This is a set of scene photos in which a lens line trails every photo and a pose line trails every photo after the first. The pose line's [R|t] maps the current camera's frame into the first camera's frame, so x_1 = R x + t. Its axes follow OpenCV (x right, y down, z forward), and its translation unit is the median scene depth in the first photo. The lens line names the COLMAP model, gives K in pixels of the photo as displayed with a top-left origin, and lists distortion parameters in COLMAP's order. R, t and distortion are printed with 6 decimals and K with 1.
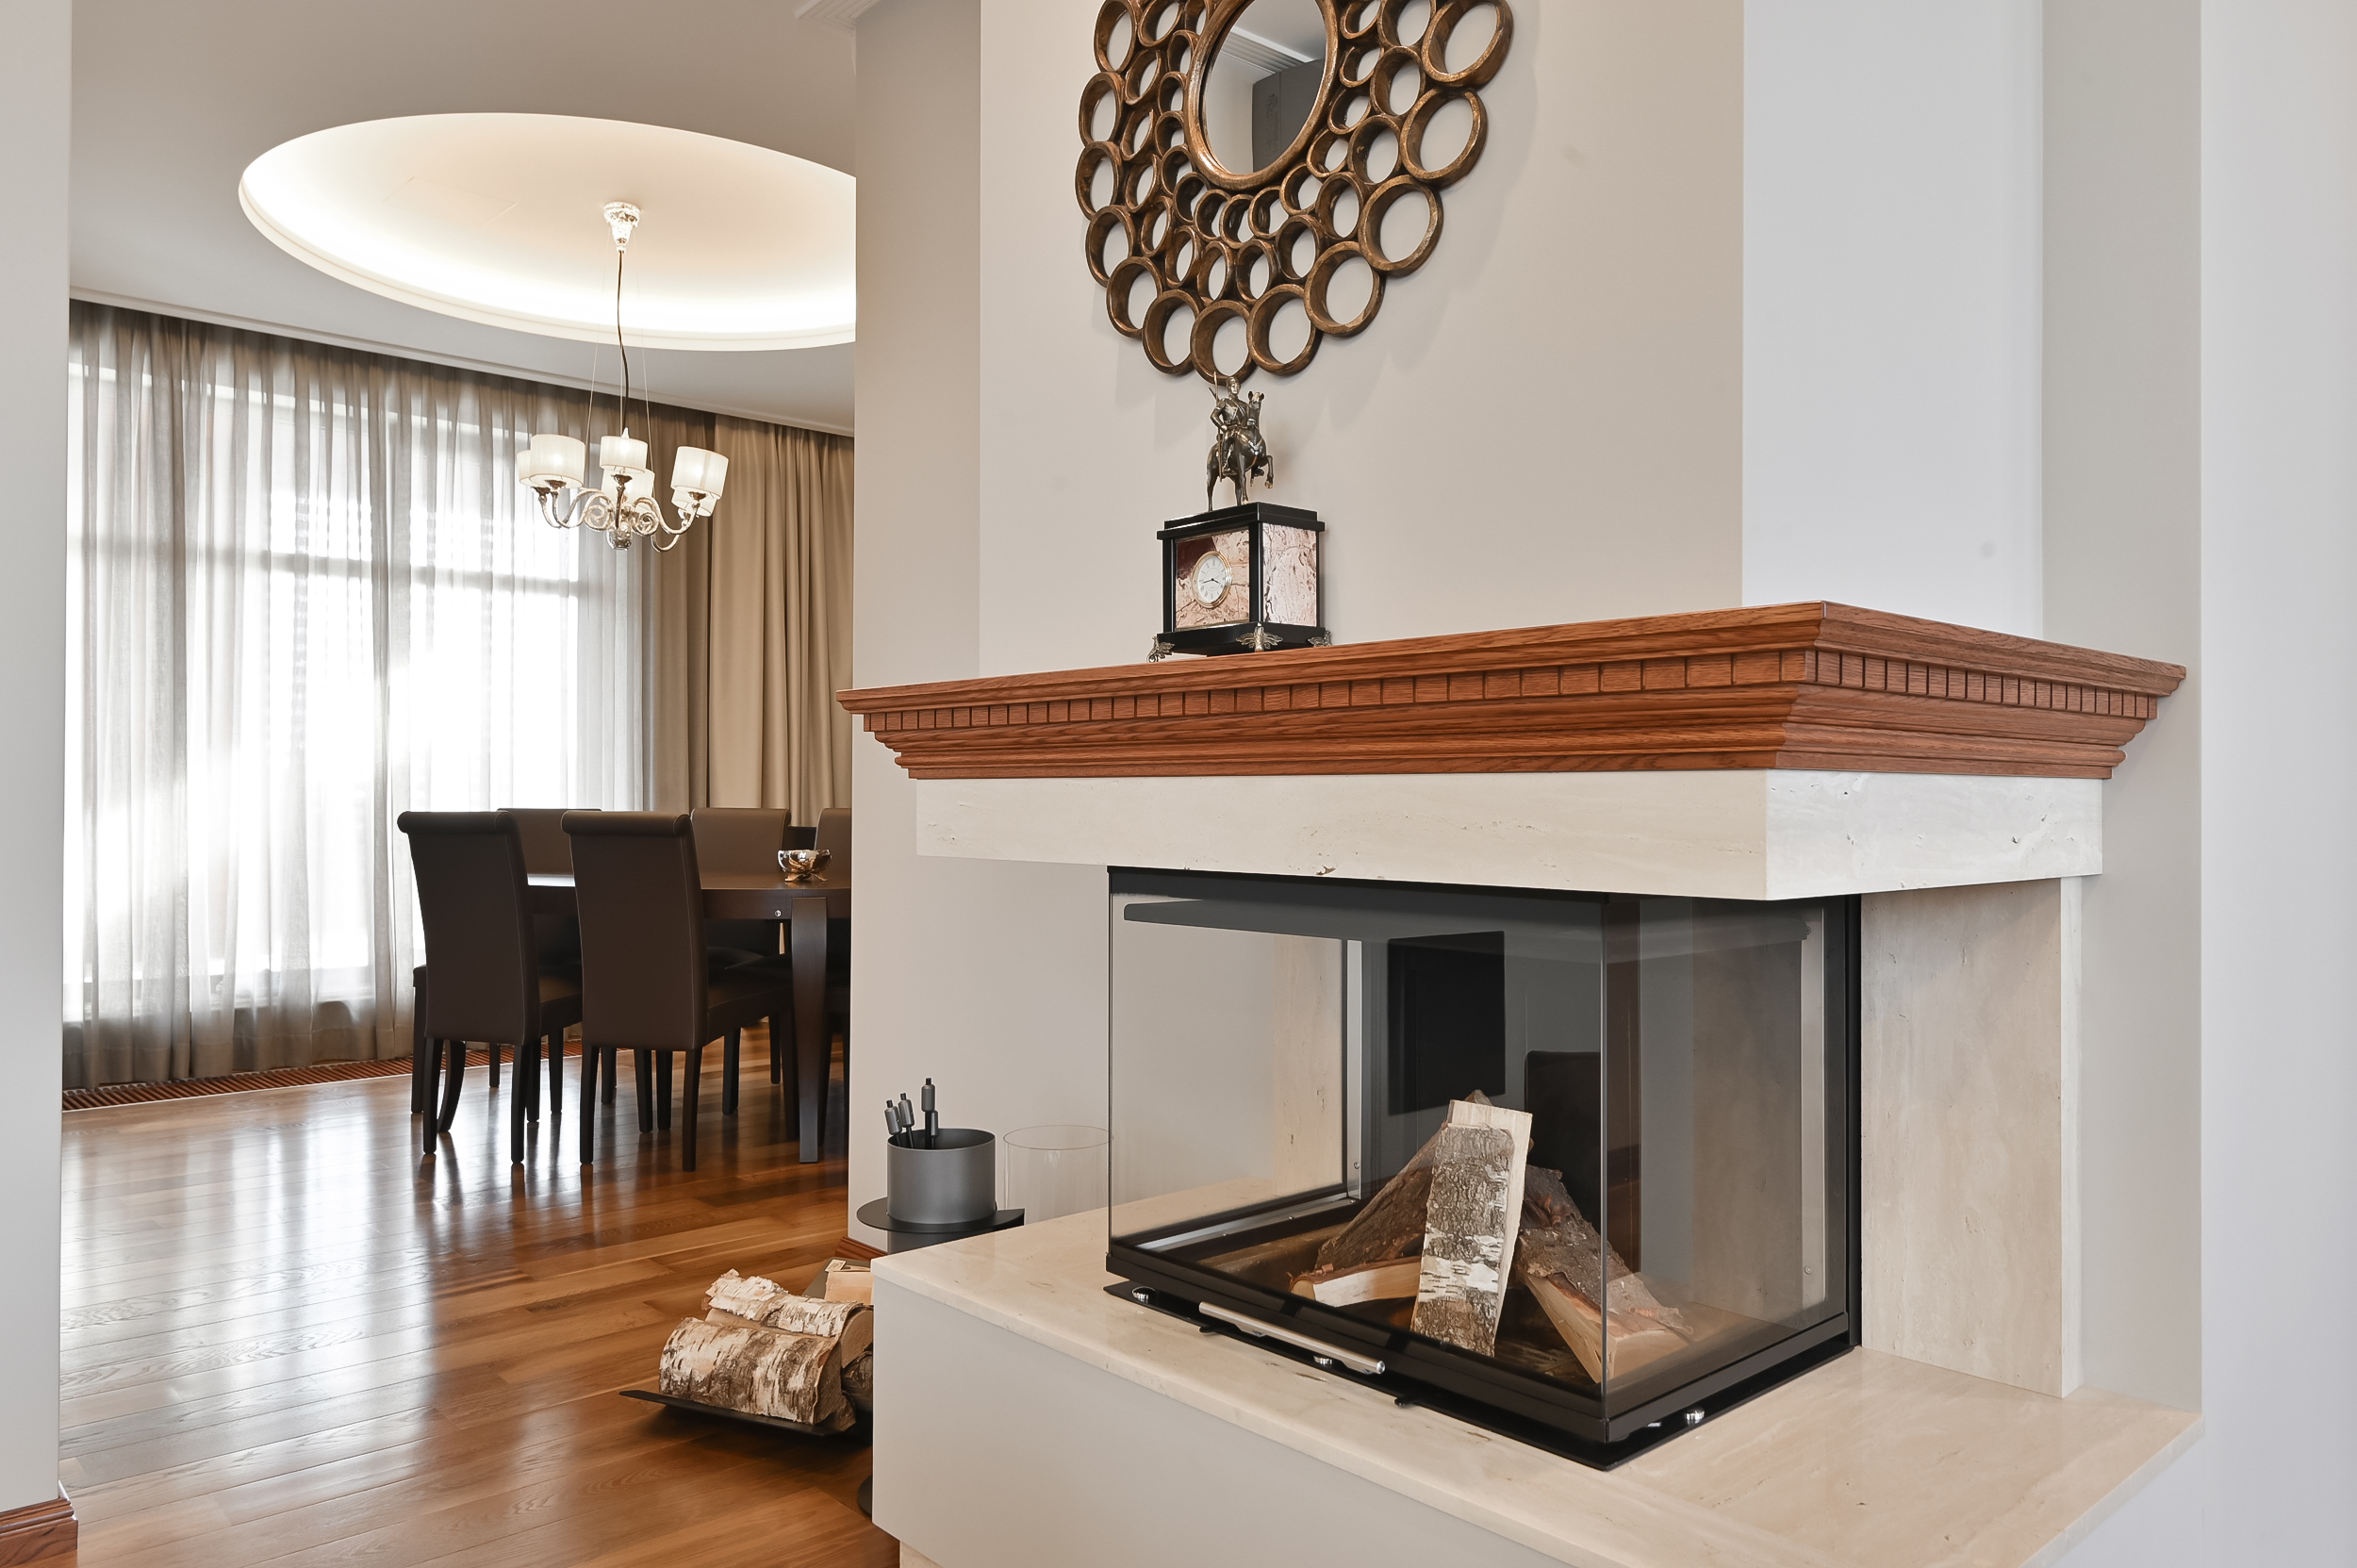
lens RADIAL K [[1656.4, 0, 1178.5], [0, 1656.4, 784.0], [0, 0, 1]] dist [0.004750, 0.001294]
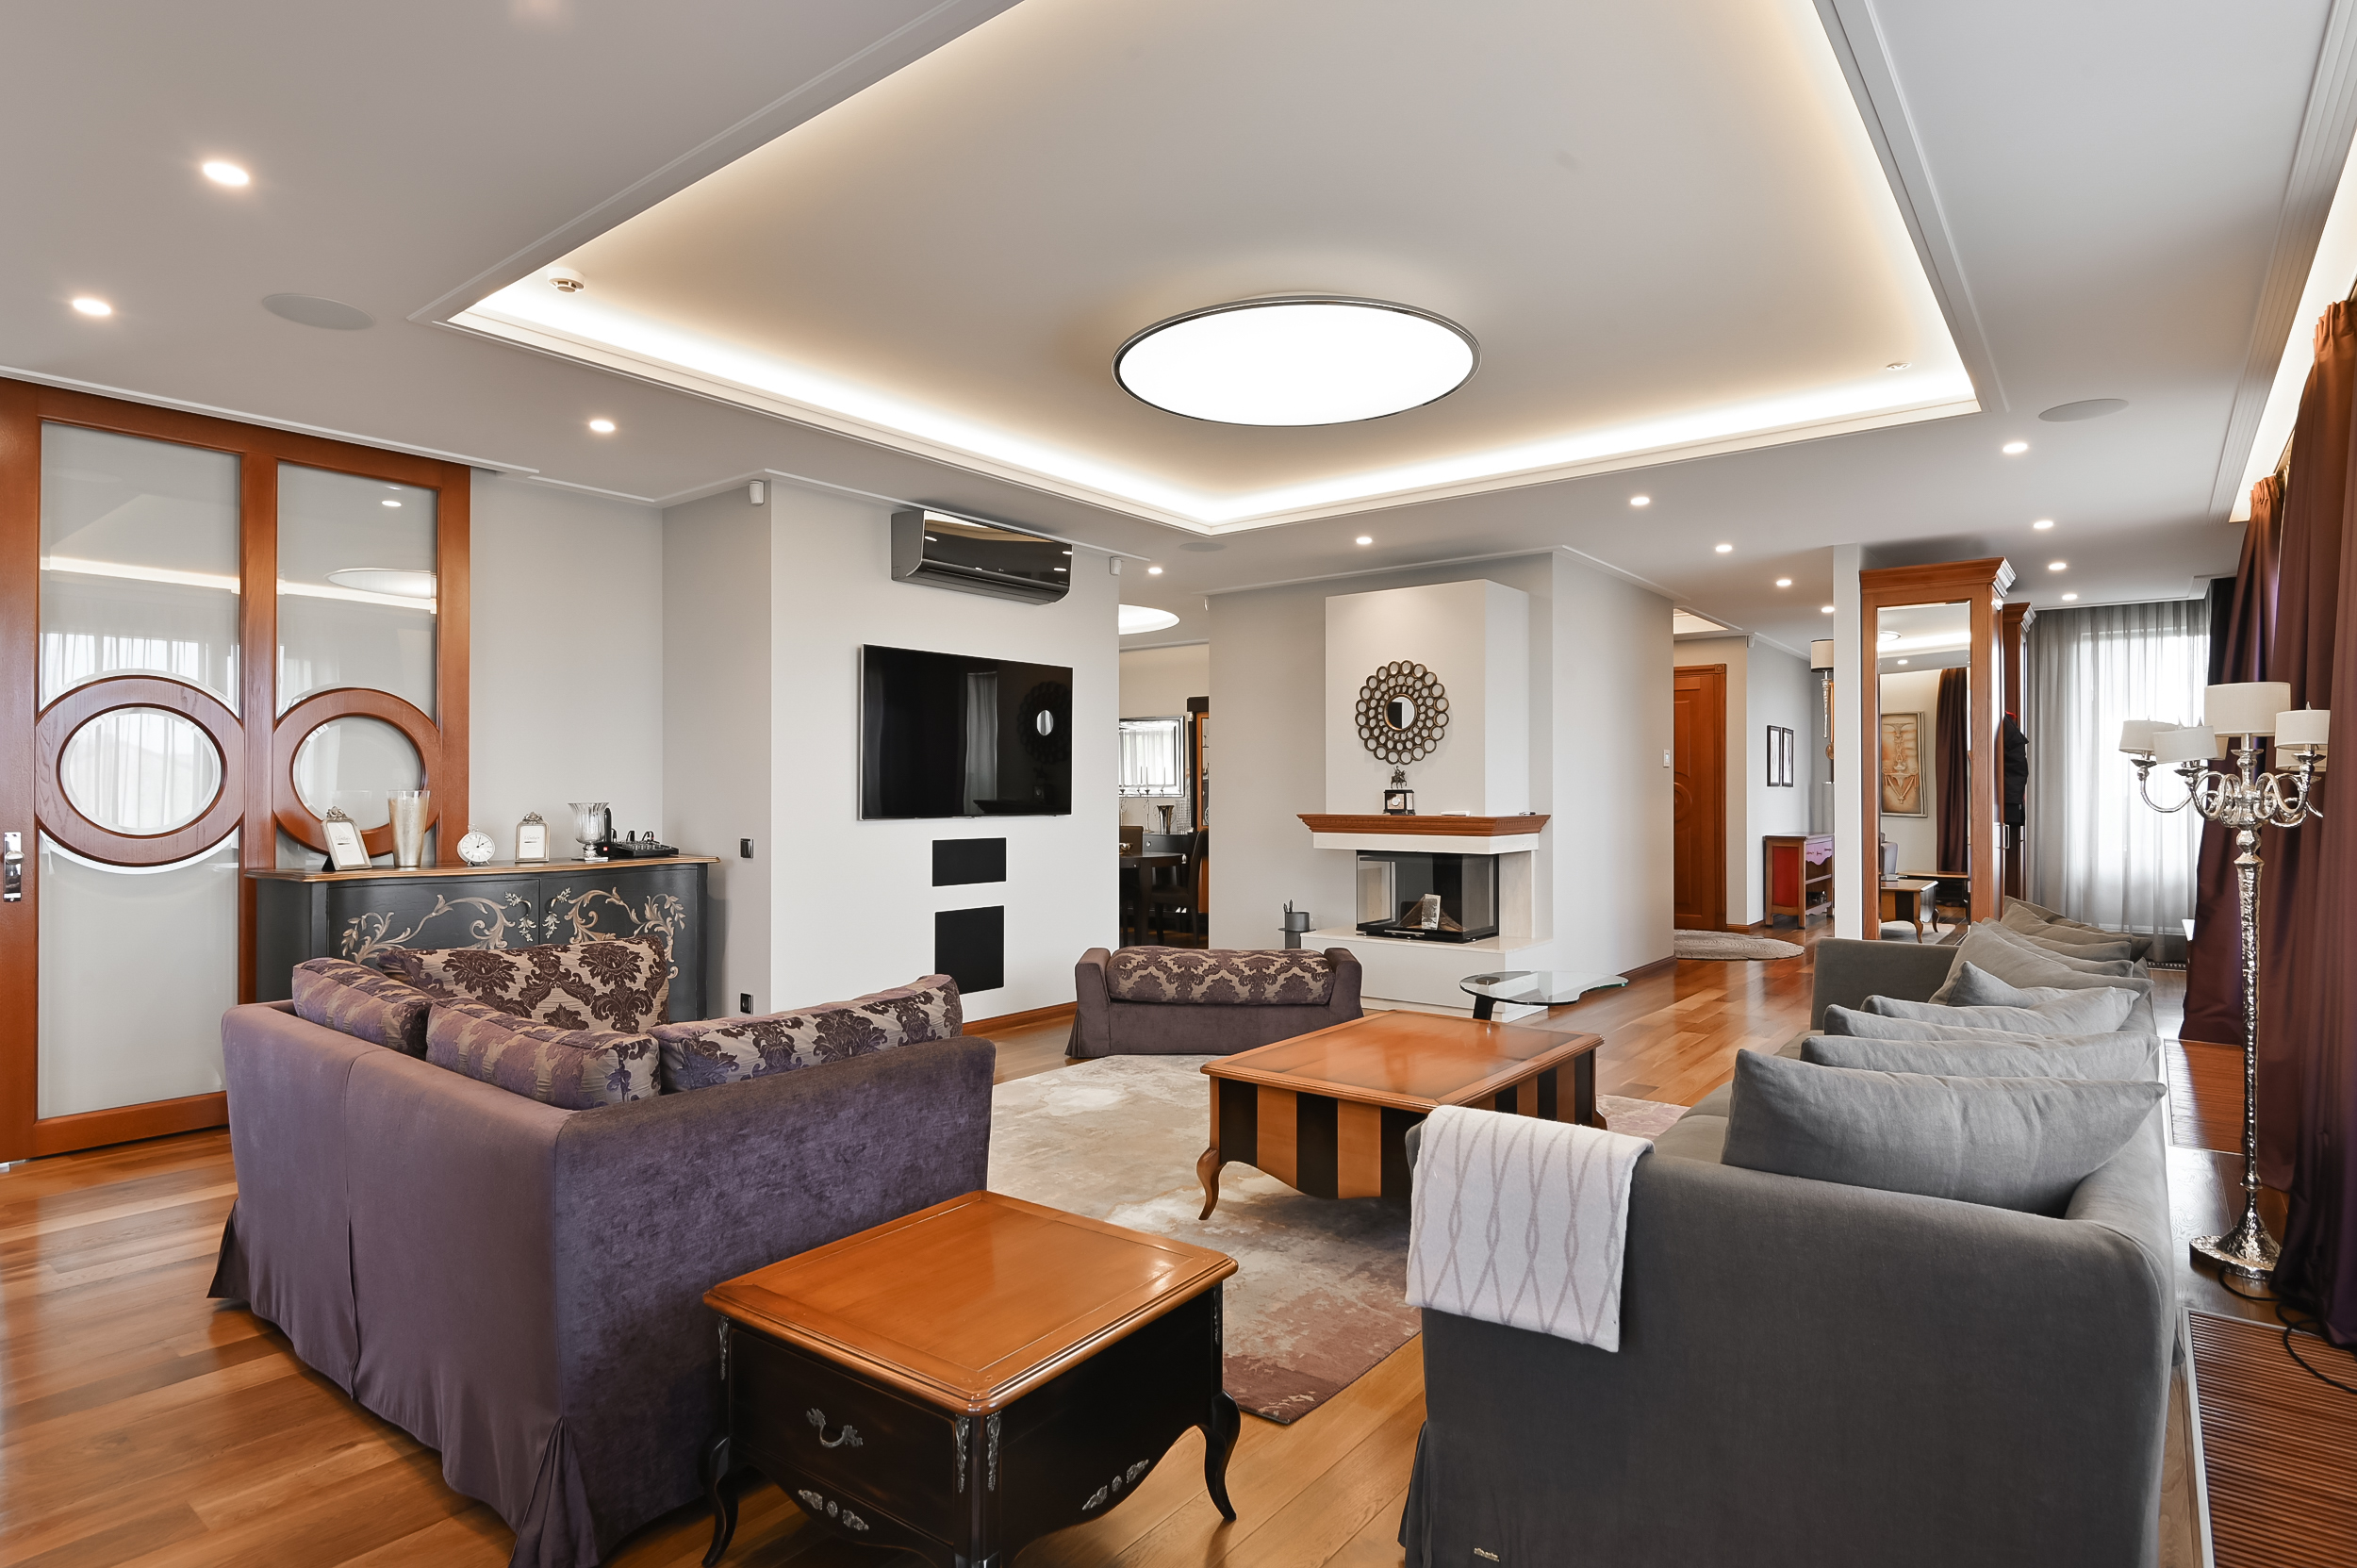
lens RADIAL K [[1231.3, 0, 1178.5], [0, 1231.3, 784.0], [0, 0, 1]] dist [-0.002317, -0.000641]
pose [[0.986660, -0.003761, 0.162749, -1.352454], [0.003159, 0.999987, 0.003957, -0.190982], [-0.162762, -0.003390, 0.986660, -2.968893]]
